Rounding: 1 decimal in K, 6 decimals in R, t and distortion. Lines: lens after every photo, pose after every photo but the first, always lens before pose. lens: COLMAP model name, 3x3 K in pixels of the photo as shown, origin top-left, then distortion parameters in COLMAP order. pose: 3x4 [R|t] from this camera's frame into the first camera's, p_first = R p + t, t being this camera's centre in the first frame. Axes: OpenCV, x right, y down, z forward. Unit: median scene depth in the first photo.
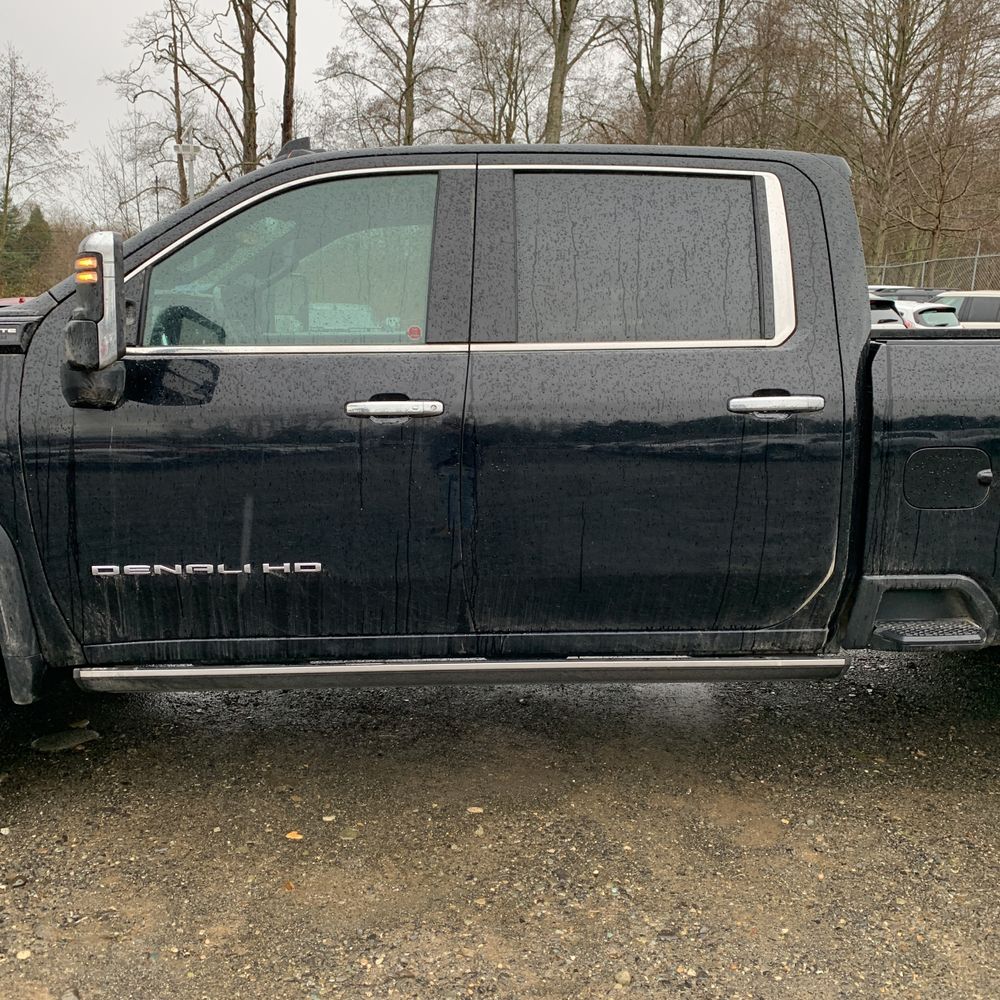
lens RADIAL K [[1025.8, 0, 500.0], [0, 1025.8, 500.0], [0, 0, 1]] dist [0.079218, -0.157801]
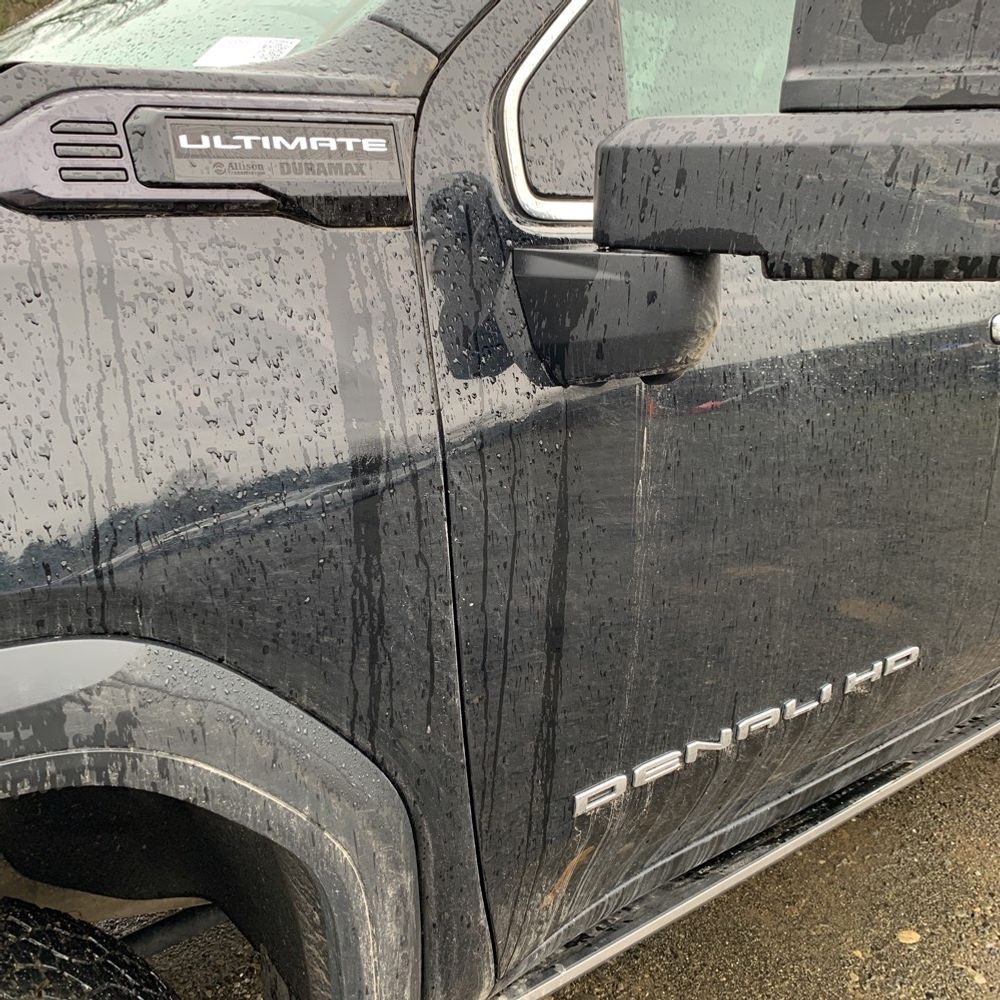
lens RADIAL K [[1032.8, 0, 495.9], [0, 1032.8, 490.8], [0, 0, 1]] dist [0.008838, -0.020450]
pose [[0.823984, -0.159212, 0.543784, -0.539302], [0.085070, 0.983594, 0.159077, -0.096432], [-0.560190, -0.084817, 0.824010, 0.637146]]
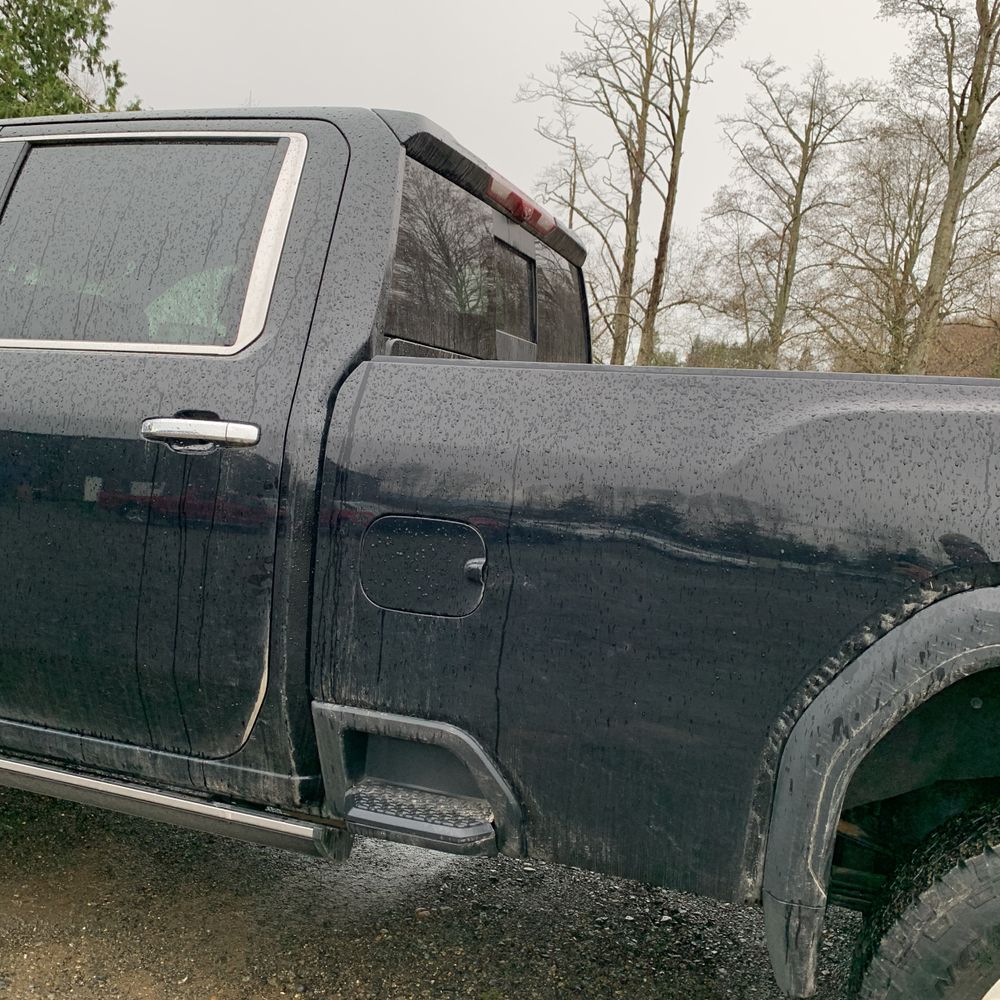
lens RADIAL K [[1033.4, 0, 500.0], [0, 1033.4, 500.0], [0, 0, 1]] dist [0.037389, -0.020645]
pose [[0.918300, 0.086637, -0.386289, 0.656911], [-0.136655, 0.985154, -0.103909, -0.001014], [0.371552, 0.148208, 0.916506, 0.386570]]
